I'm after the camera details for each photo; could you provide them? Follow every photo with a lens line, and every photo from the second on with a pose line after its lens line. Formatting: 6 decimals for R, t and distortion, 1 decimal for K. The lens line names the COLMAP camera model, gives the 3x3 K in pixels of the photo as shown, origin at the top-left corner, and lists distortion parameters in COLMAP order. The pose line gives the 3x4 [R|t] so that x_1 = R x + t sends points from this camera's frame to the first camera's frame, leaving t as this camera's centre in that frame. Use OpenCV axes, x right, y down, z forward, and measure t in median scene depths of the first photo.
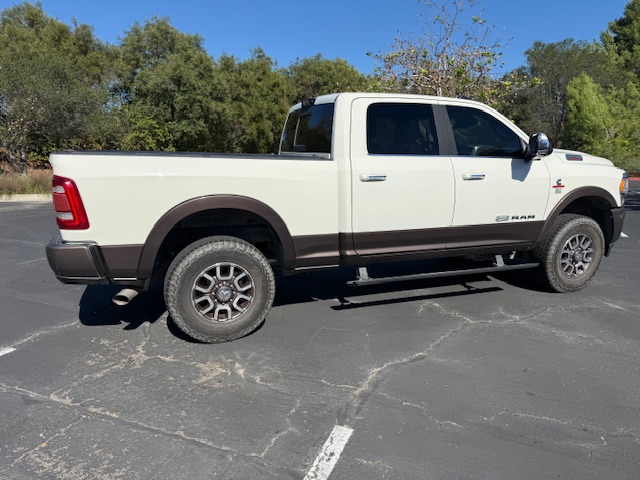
lens RADIAL K [[447.6, 0, 316.7], [0, 447.6, 241.0], [0, 0, 1]] dist [0.008672, -0.008300]
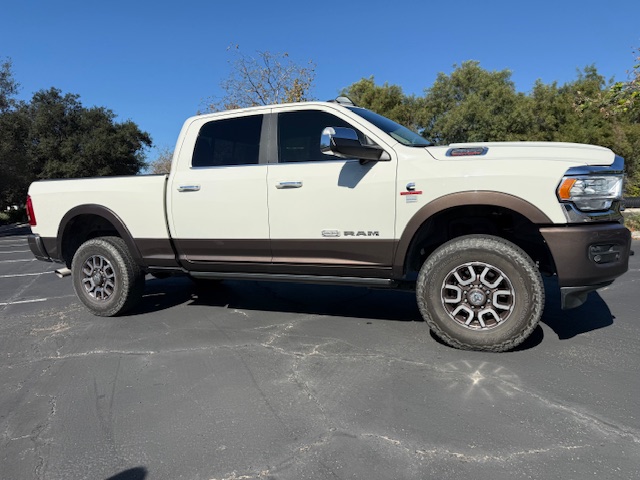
lens RADIAL K [[467.4, 0, 319.3], [0, 467.4, 227.9], [0, 0, 1]] dist [0.037087, -0.000377]
pose [[0.705698, 0.011776, -0.708415, 1.180726], [-0.102098, 0.991116, -0.085231, 0.018578], [0.701118, 0.132475, 0.700631, 0.439774]]
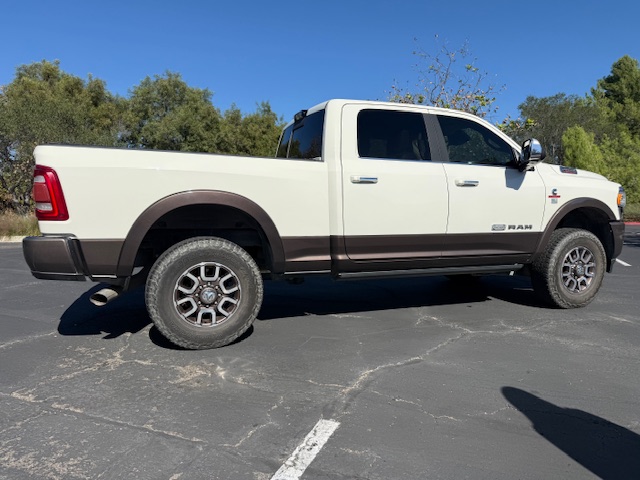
lens RADIAL K [[448.8, 0, 320.0], [0, 448.8, 240.0], [0, 0, 1]] dist [-0.000465, -0.000180]
pose [[0.999996, -0.002698, -0.001053, 0.029681], [0.002550, 0.992558, -0.121745, 0.111078], [0.001374, 0.121742, 0.992561, 0.037610]]
